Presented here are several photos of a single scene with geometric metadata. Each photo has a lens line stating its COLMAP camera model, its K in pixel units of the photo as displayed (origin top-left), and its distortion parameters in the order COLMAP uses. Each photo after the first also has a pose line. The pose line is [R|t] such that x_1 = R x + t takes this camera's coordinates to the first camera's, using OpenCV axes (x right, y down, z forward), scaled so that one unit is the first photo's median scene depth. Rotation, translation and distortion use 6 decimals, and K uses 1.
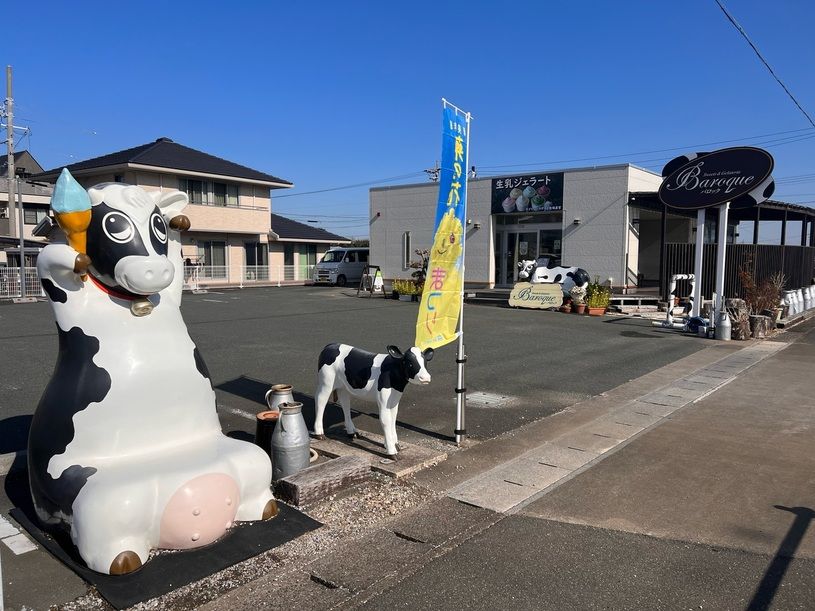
lens RADIAL K [[610.1, 0, 407.5], [0, 610.1, 306.8], [0, 0, 1]] dist [0.036686, 0.000530]
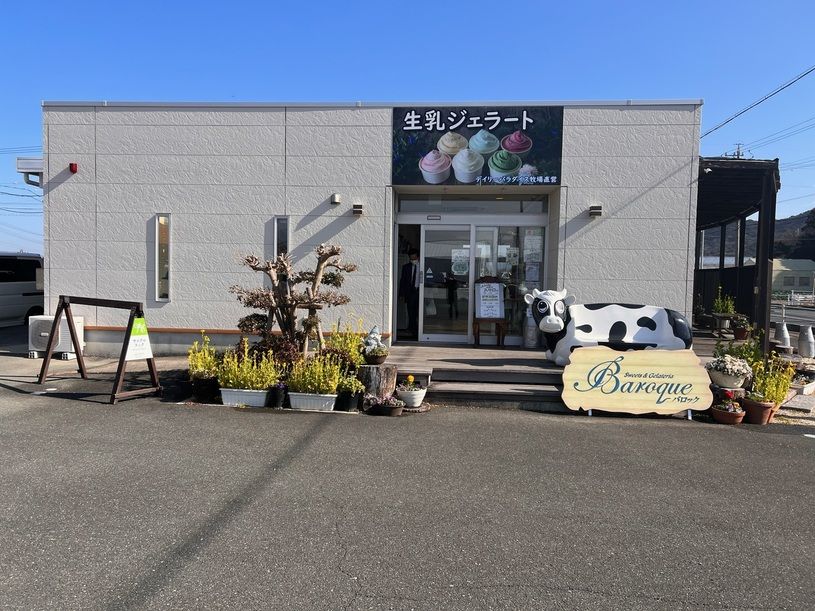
lens RADIAL K [[610.1, 0, 408.6], [0, 610.1, 303.5], [0, 0, 1]] dist [0.036686, 0.000530]
pose [[0.824116, -0.010721, 0.566320, -0.117296], [0.030371, 0.999219, -0.025280, -0.054484], [-0.565606, 0.038034, 0.823798, 0.656199]]
